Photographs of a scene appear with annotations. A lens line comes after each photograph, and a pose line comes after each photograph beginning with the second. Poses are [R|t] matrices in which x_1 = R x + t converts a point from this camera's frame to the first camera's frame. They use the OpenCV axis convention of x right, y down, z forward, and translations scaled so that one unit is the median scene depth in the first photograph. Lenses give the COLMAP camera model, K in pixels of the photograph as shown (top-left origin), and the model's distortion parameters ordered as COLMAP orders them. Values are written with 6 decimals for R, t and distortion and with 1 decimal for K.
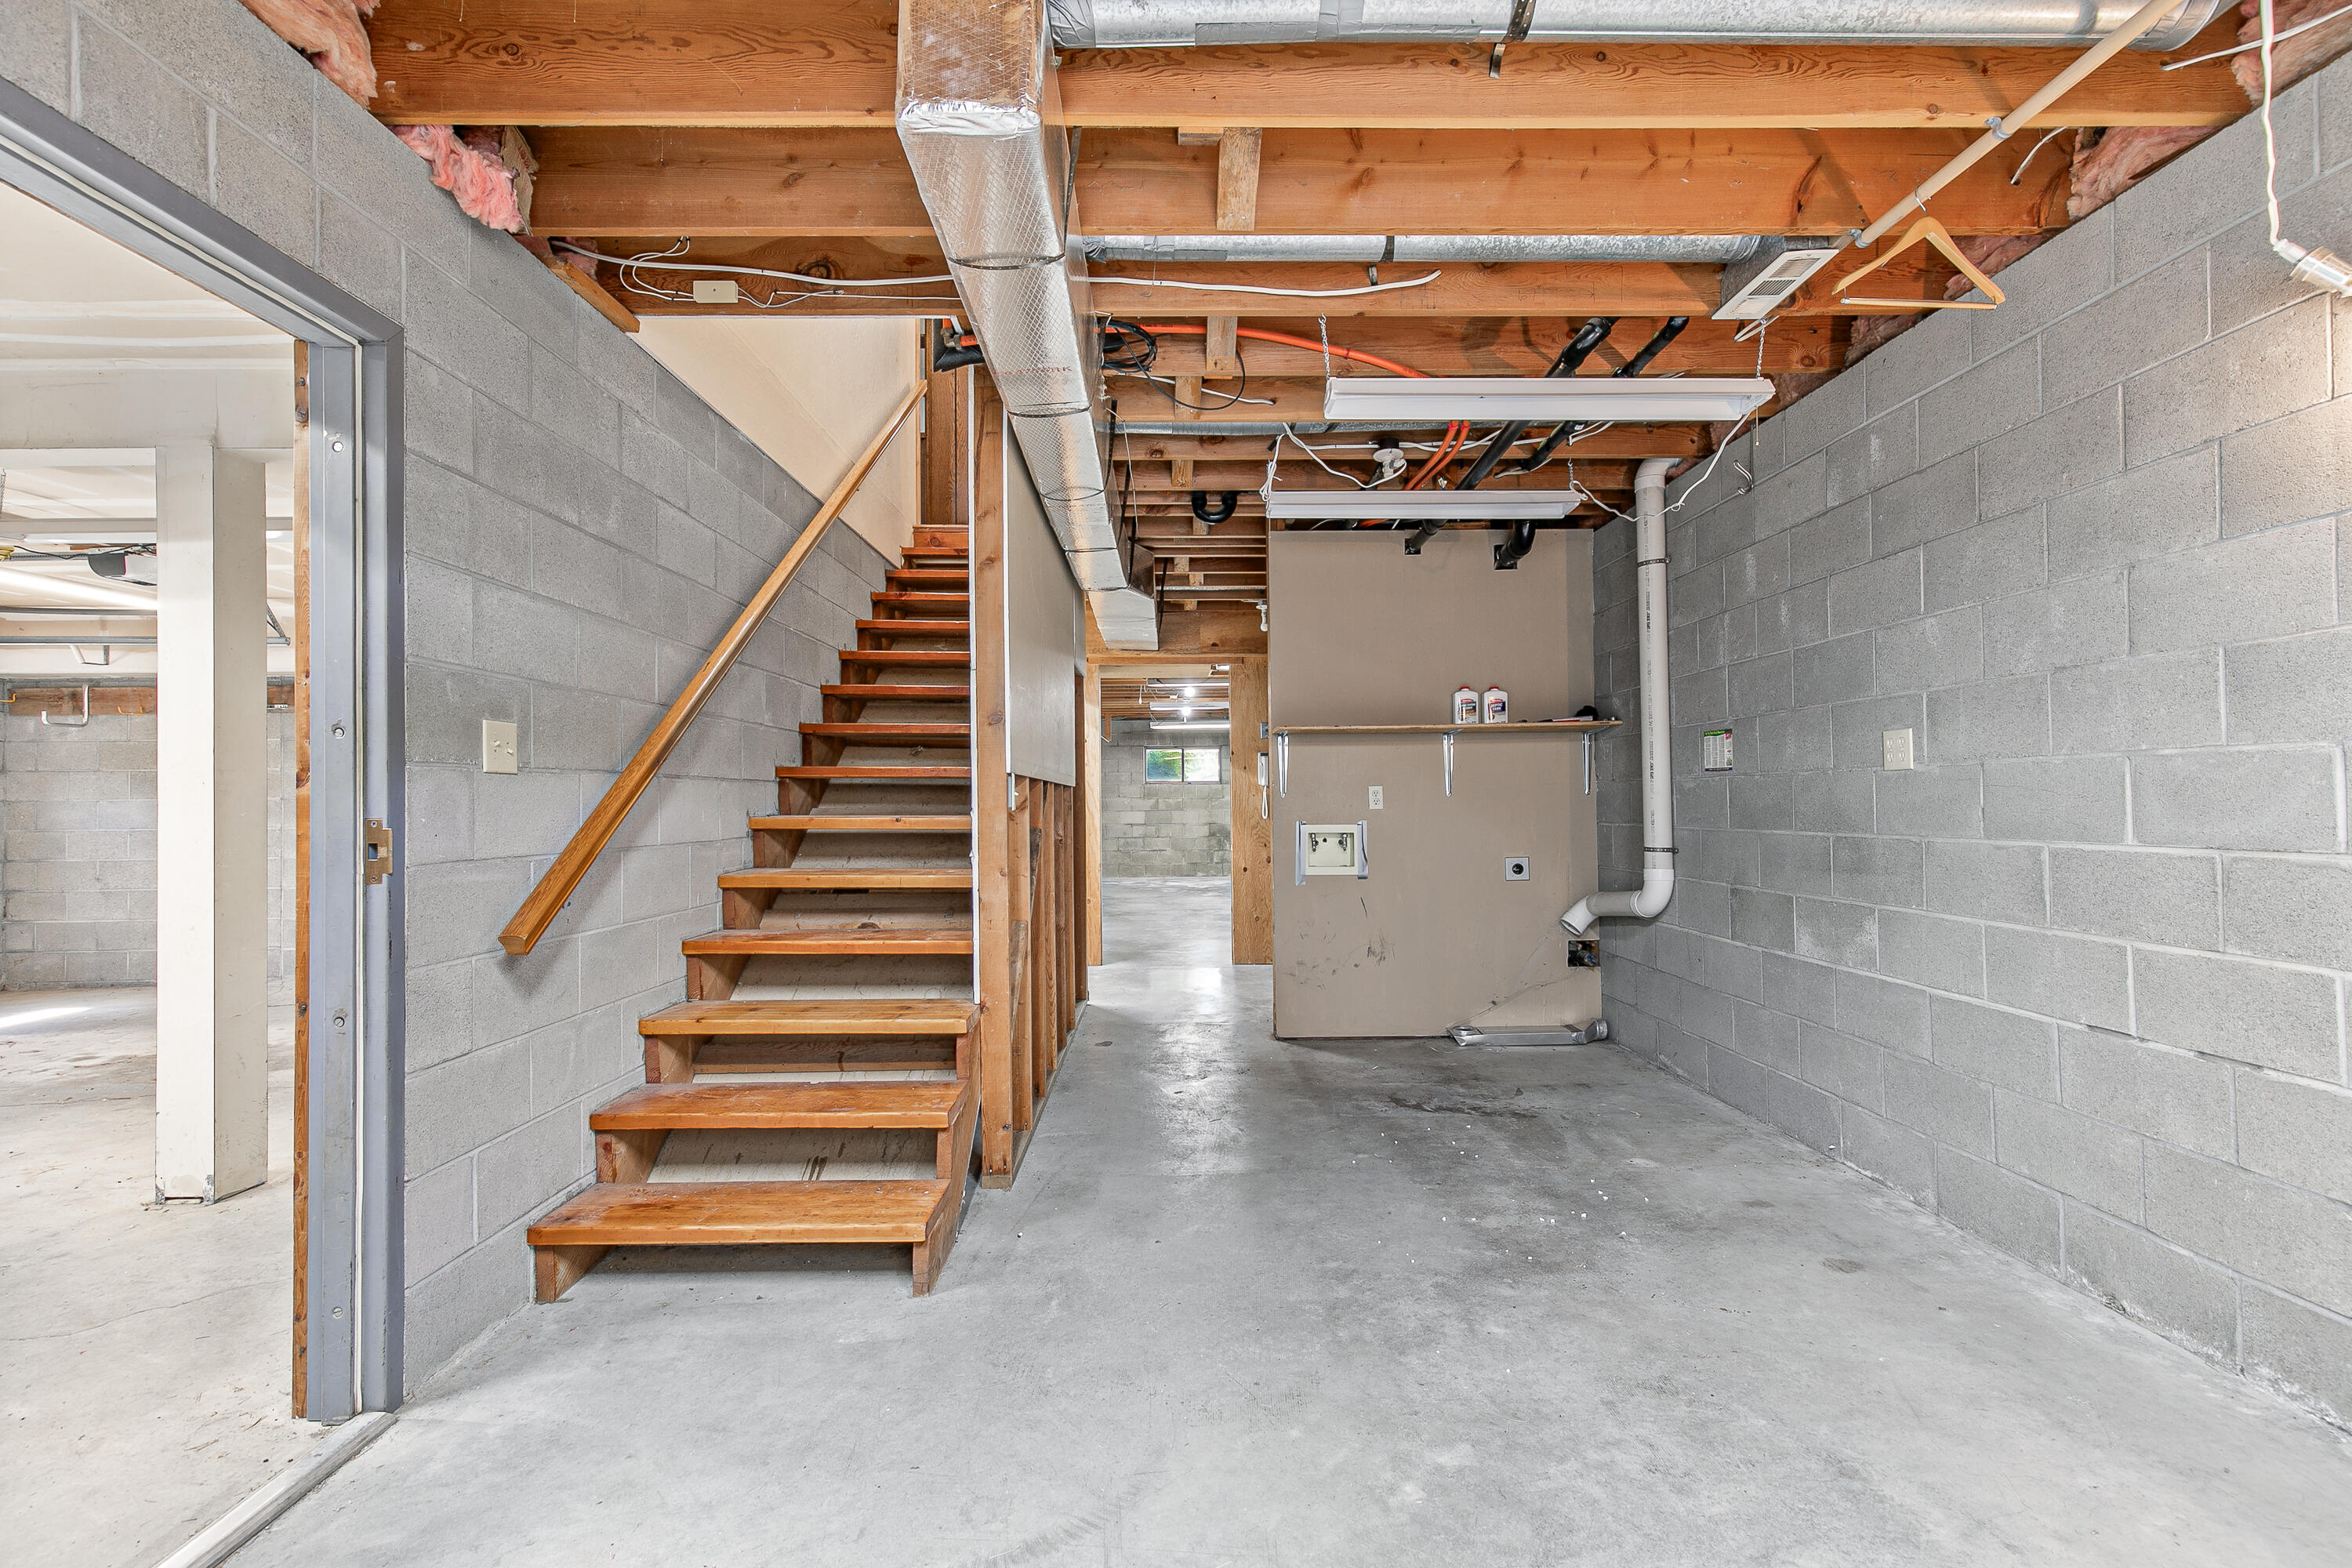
lens RADIAL K [[1076.2, 0, 1184.1], [0, 1076.2, 784.8], [0, 0, 1]] dist [0.012025, 0.000037]
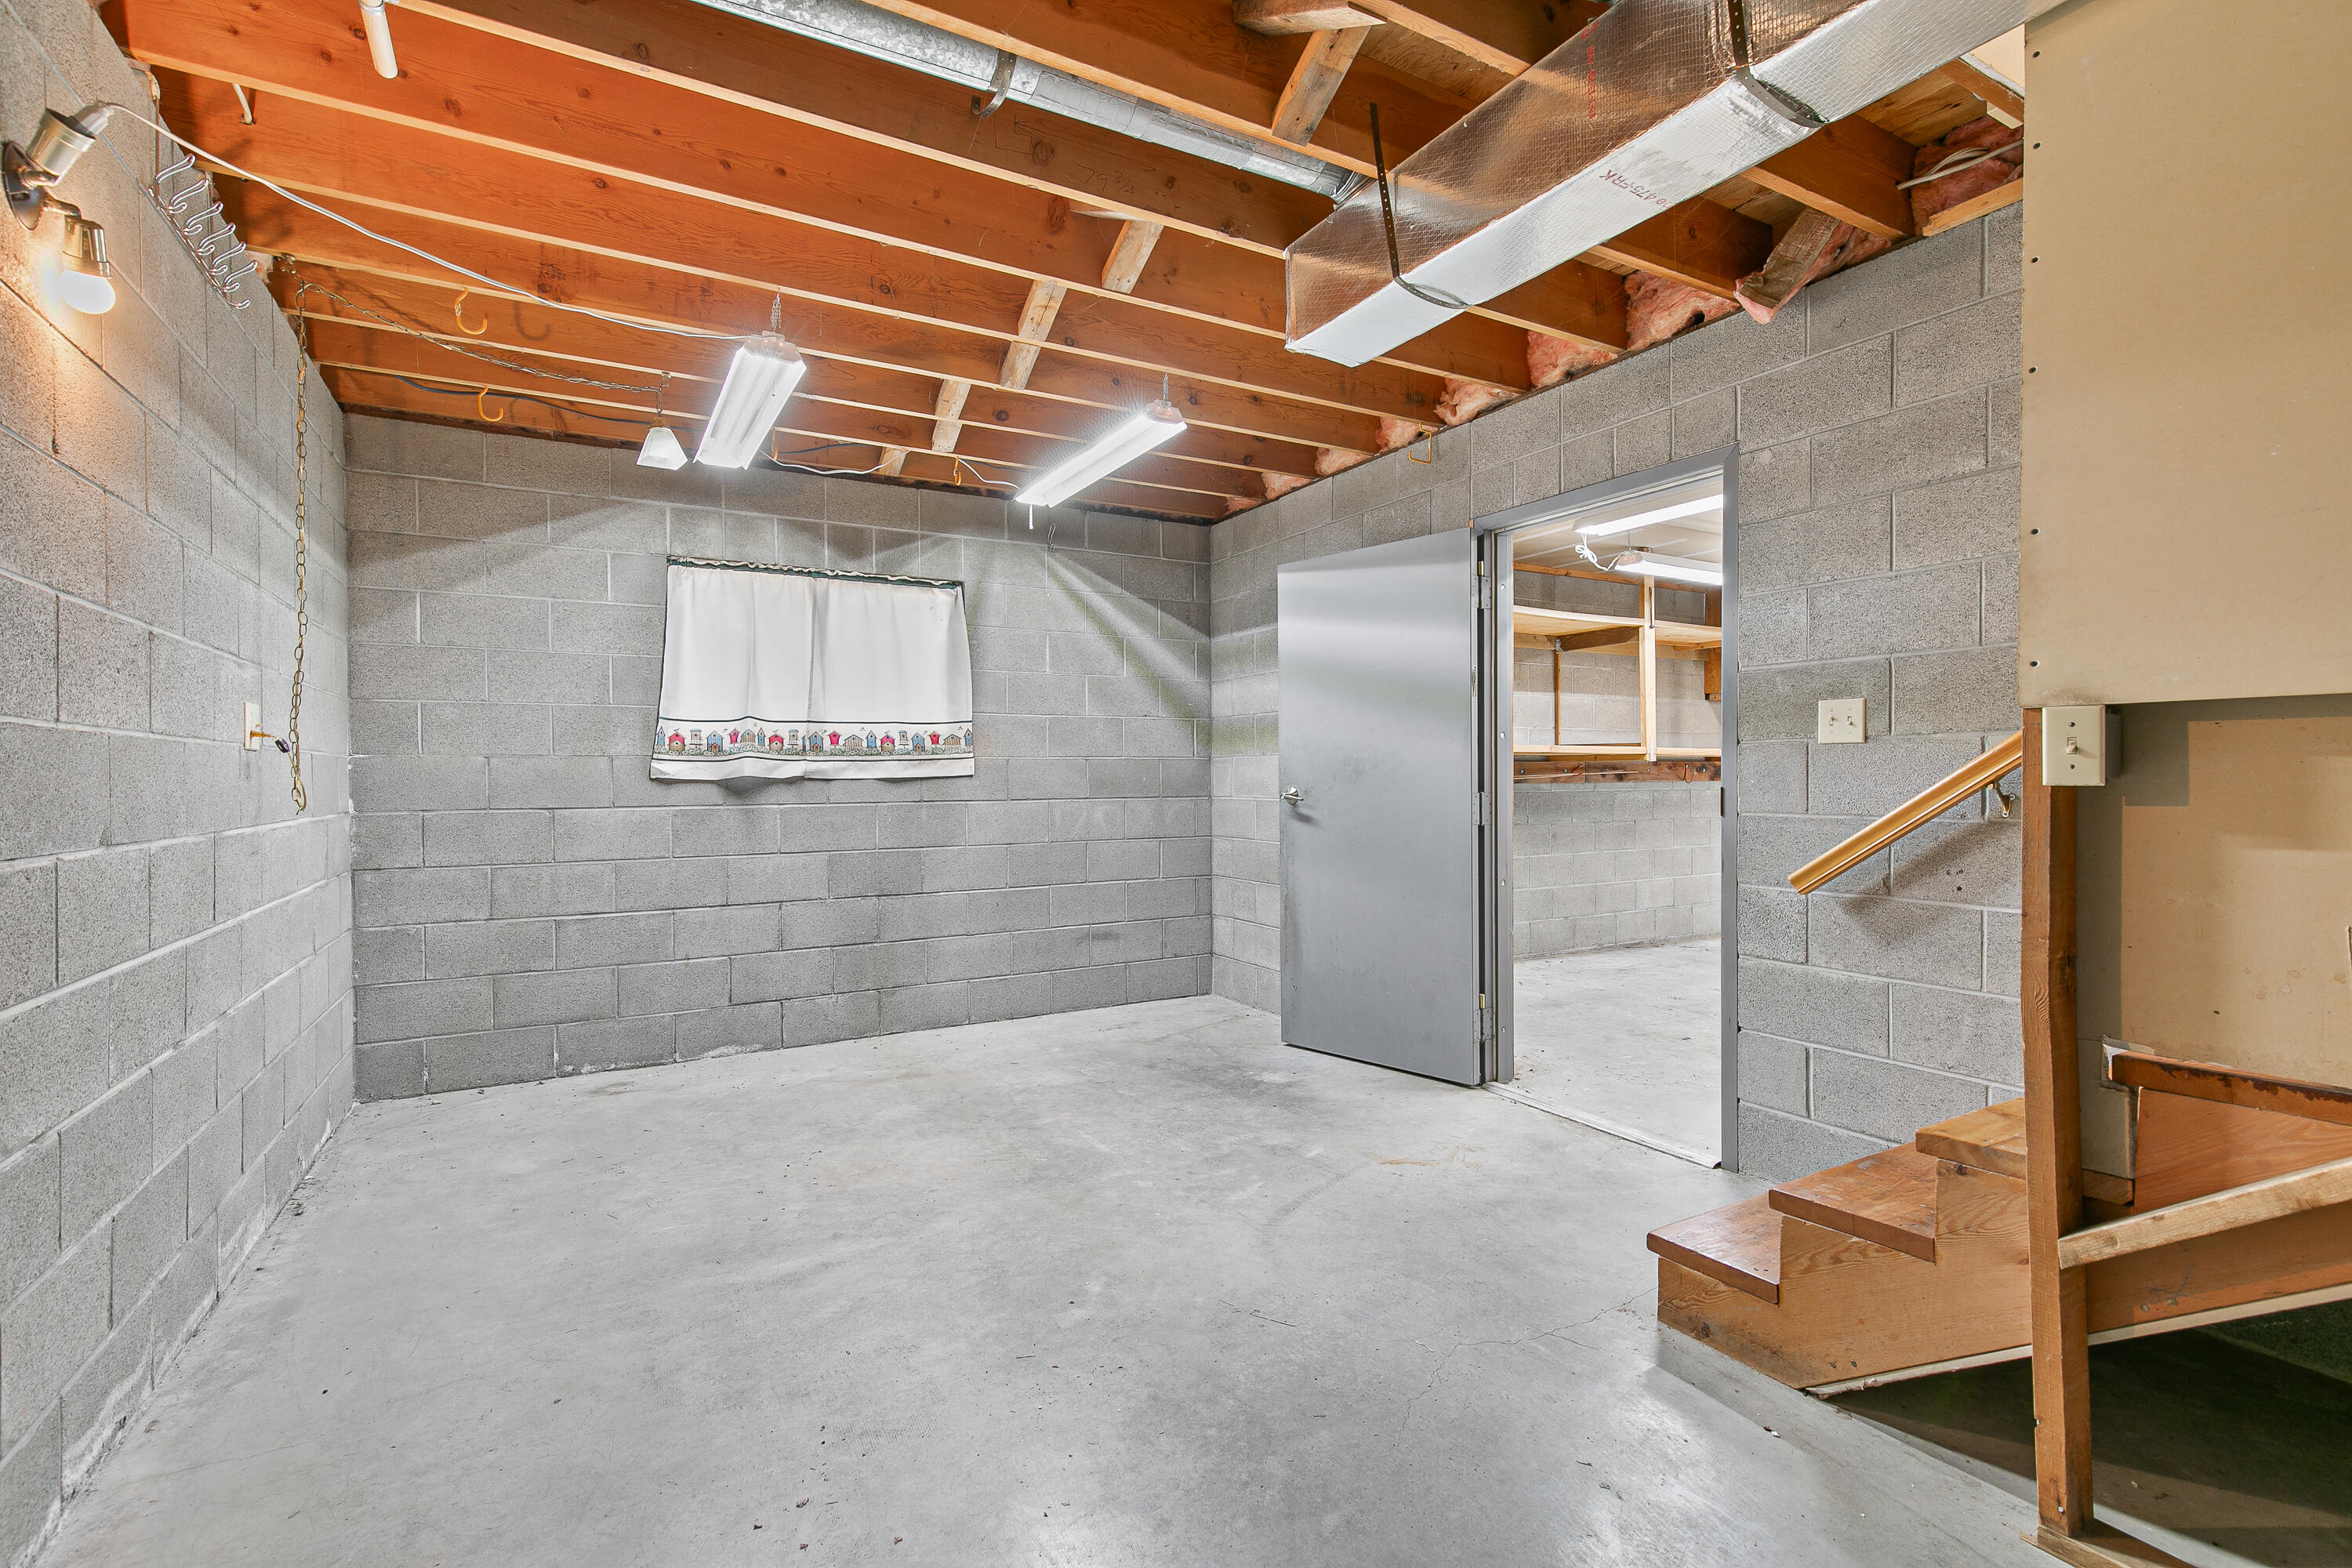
lens RADIAL K [[1076.2, 0, 1181.9], [0, 1076.2, 777.9], [0, 0, 1]] dist [0.012025, 0.000037]
pose [[-0.878143, 0.016914, -0.478099, 0.546683], [0.023259, 0.999702, -0.007353, 0.018748], [0.477833, -0.017577, -0.878275, 1.639168]]
